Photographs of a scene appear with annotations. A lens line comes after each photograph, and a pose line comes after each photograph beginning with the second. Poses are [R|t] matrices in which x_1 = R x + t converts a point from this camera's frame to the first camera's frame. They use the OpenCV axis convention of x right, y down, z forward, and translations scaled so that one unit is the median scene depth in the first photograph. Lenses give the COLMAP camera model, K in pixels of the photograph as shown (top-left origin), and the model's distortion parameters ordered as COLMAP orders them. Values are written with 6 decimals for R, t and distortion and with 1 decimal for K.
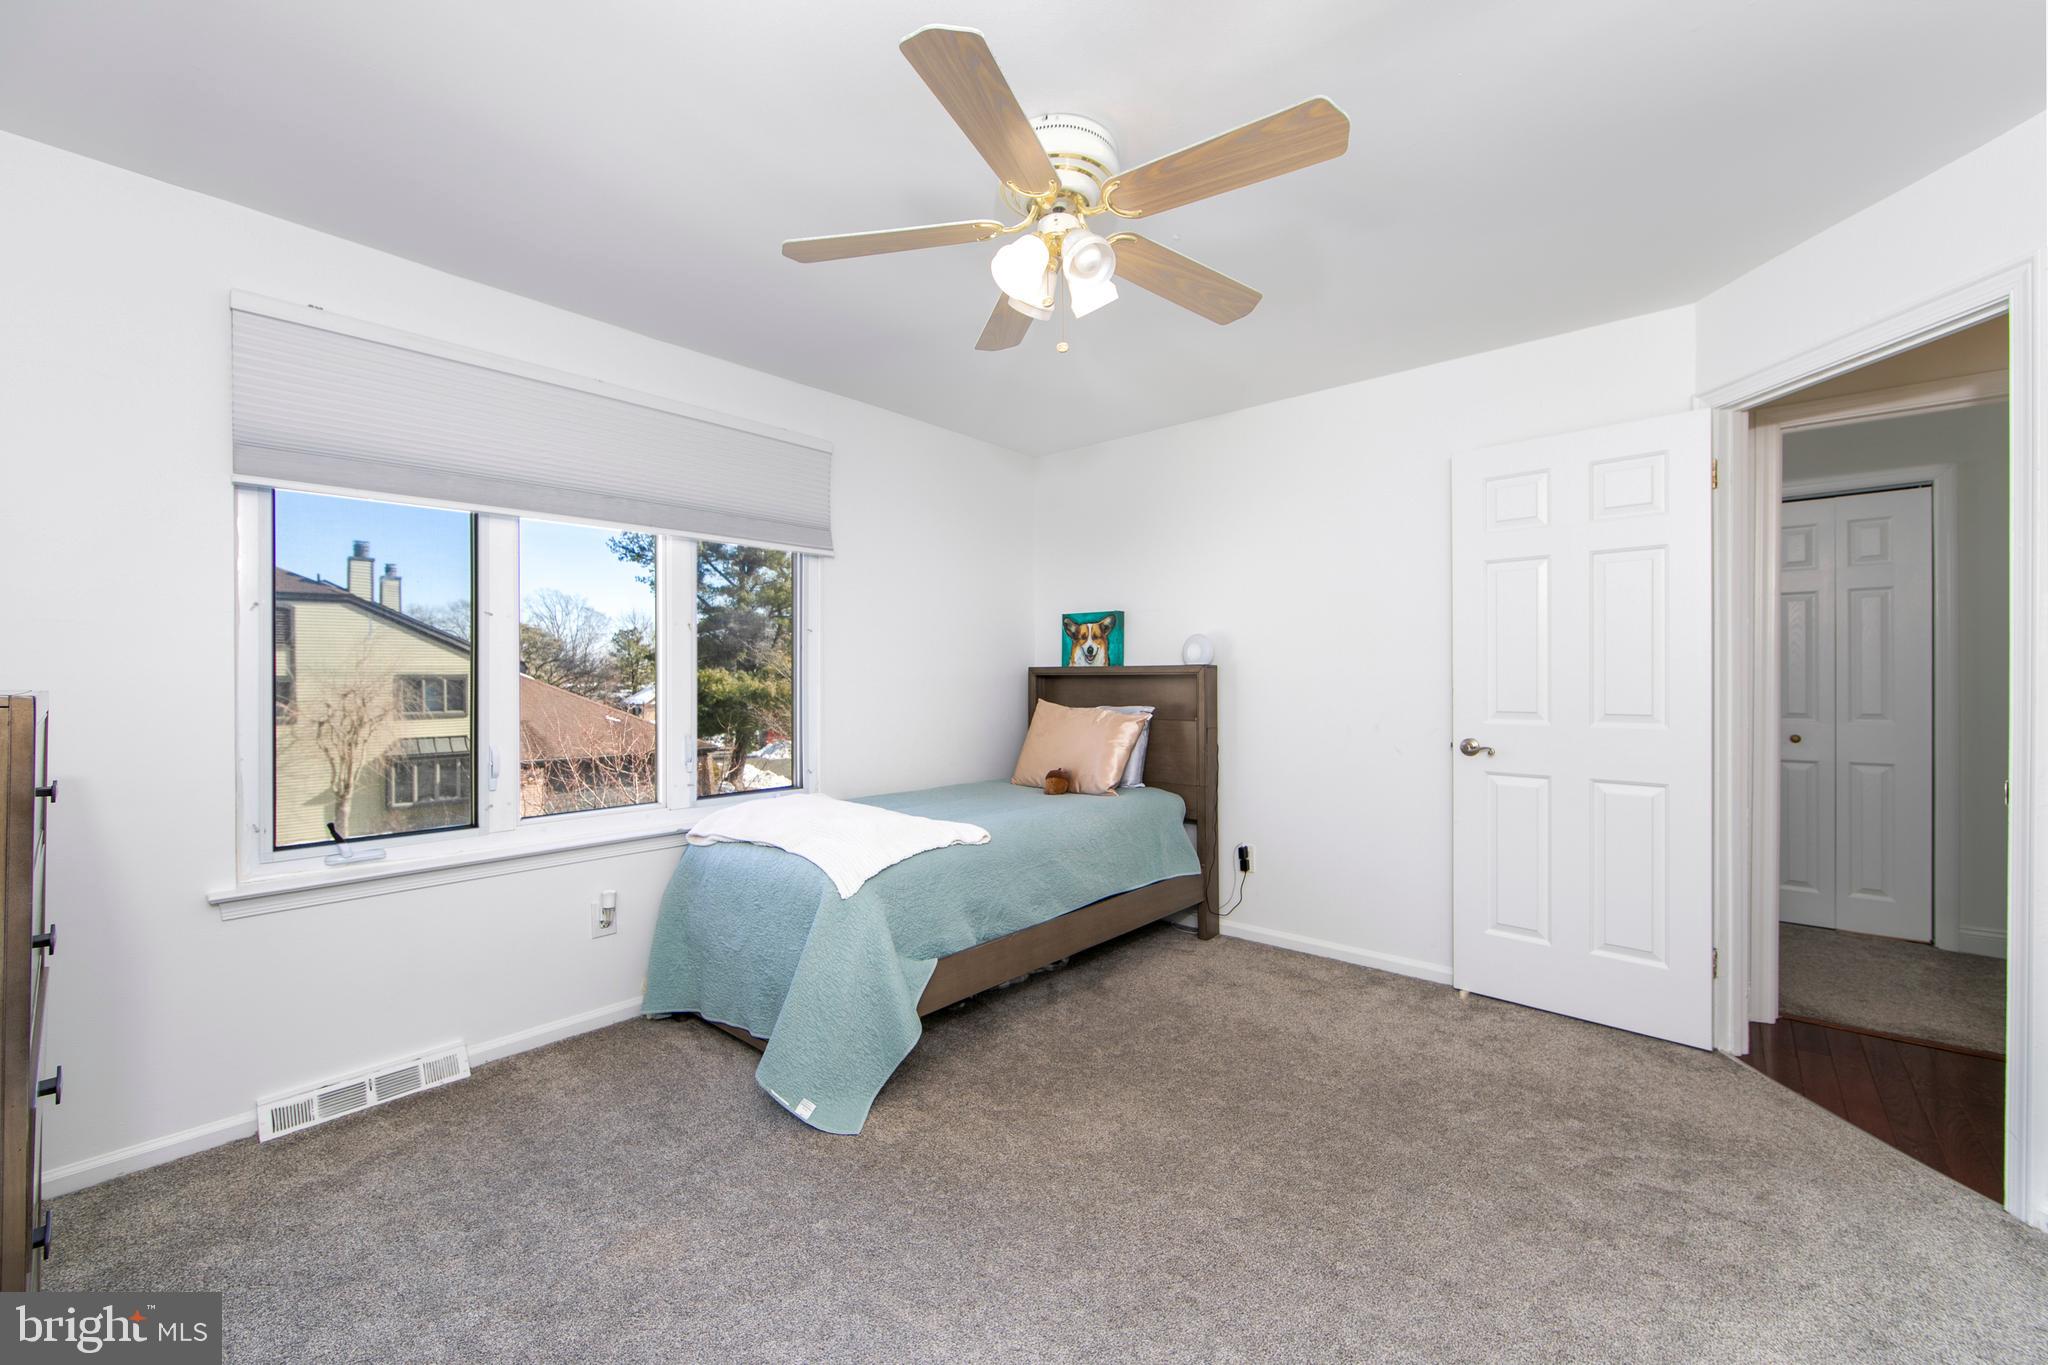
lens RADIAL K [[816.2, 0, 1028.7], [0, 816.2, 670.3], [0, 0, 1]] dist [-0.004212, -0.000211]
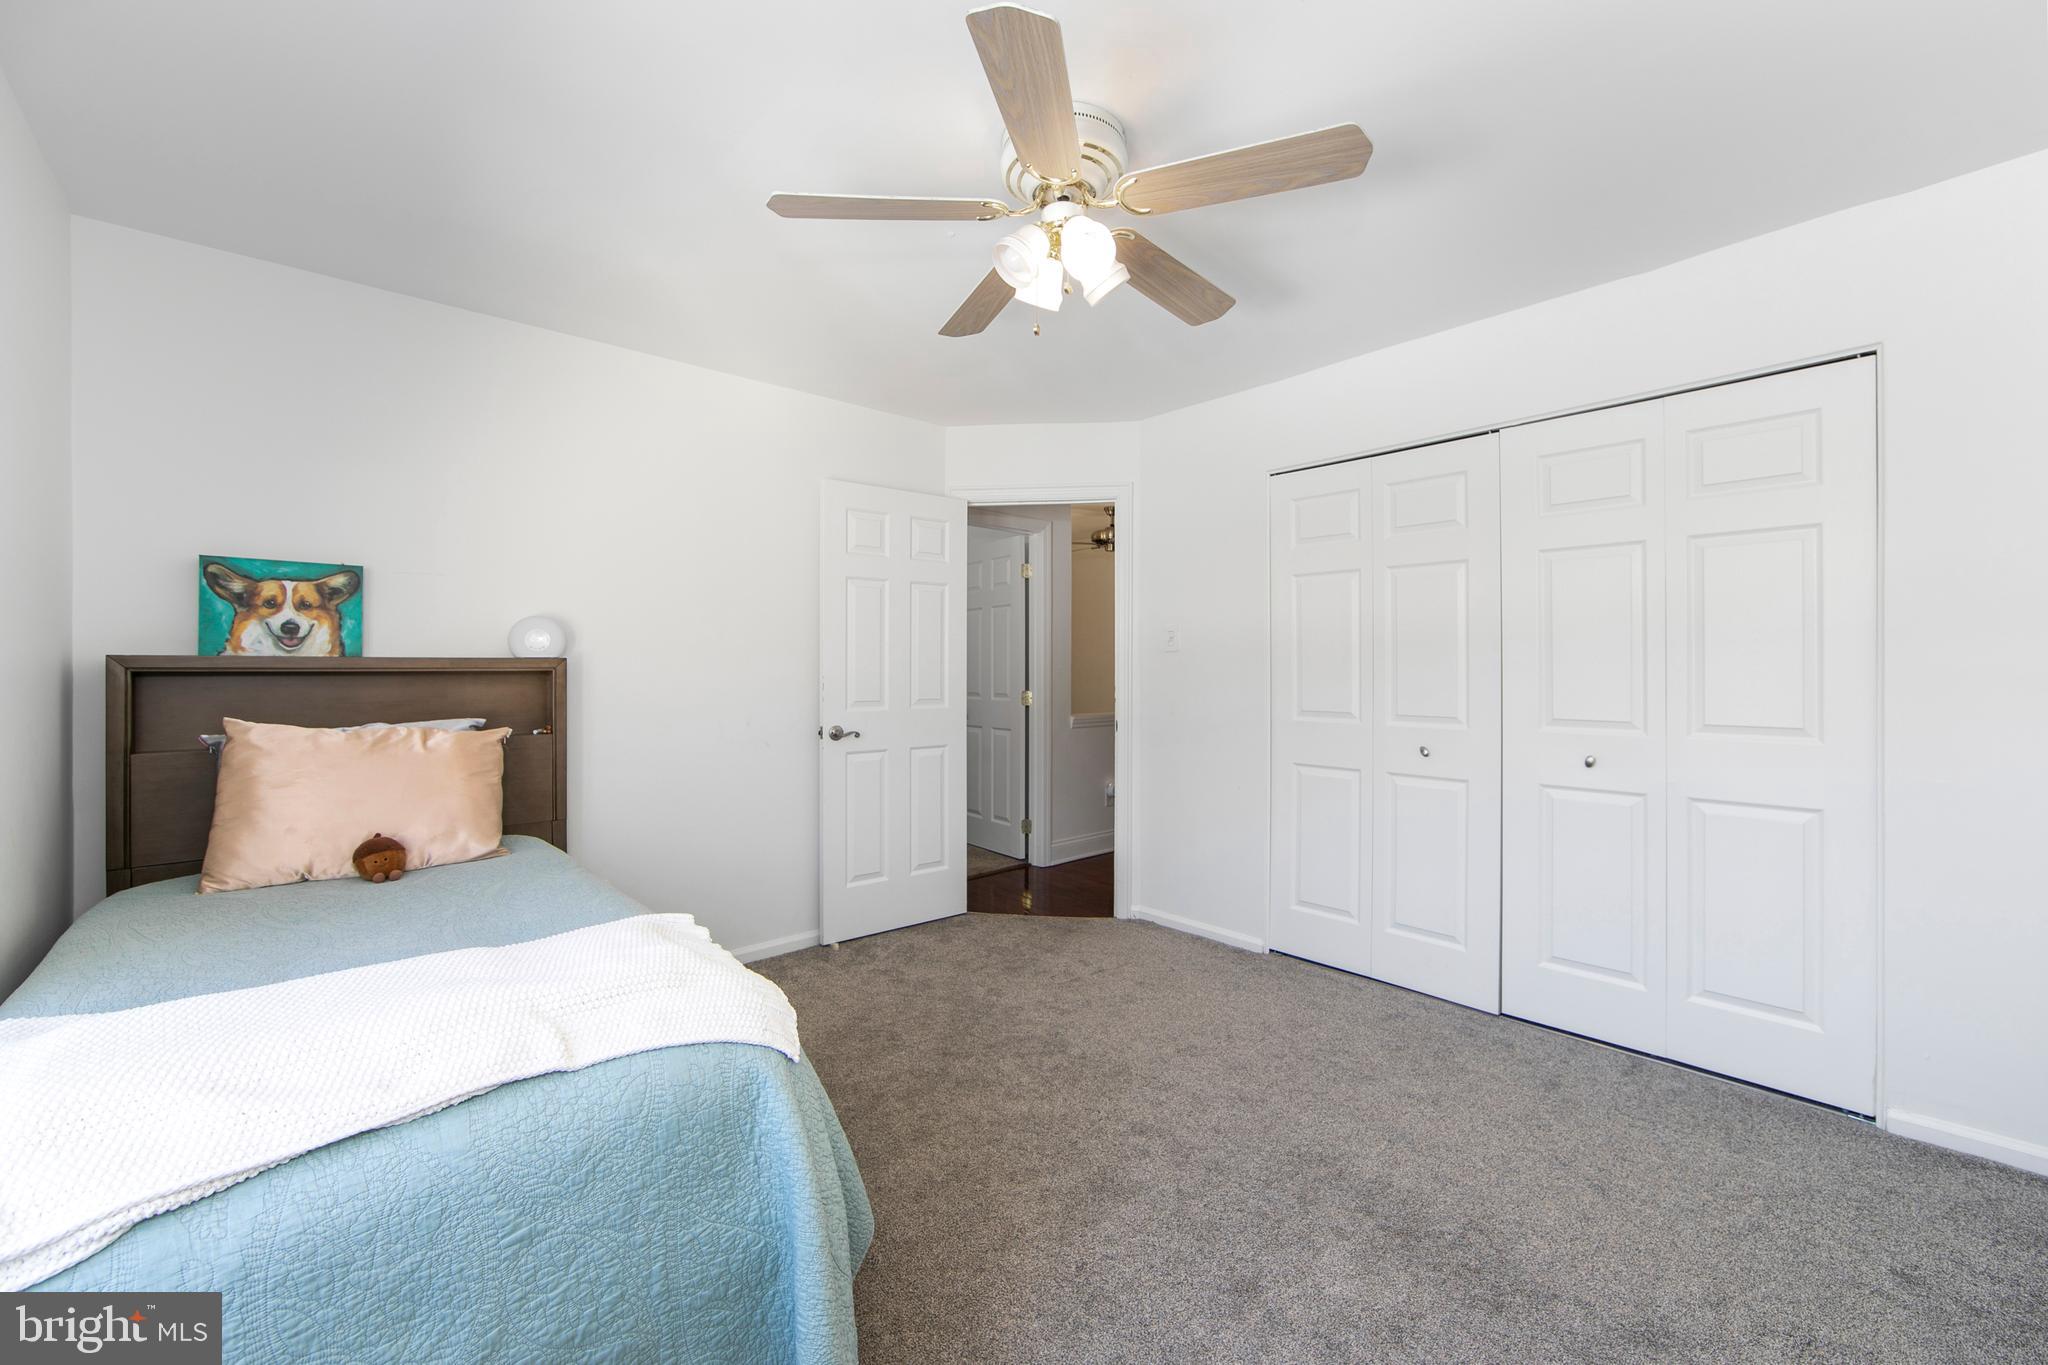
lens RADIAL K [[816.2, 0, 1028.7], [0, 816.2, 670.3], [0, 0, 1]] dist [-0.004212, -0.000211]
pose [[0.120160, 0.001696, 0.992753, -0.463490], [-0.004819, 0.999988, -0.001125, 0.003363], [-0.992743, -0.004649, 0.120167, 0.463746]]
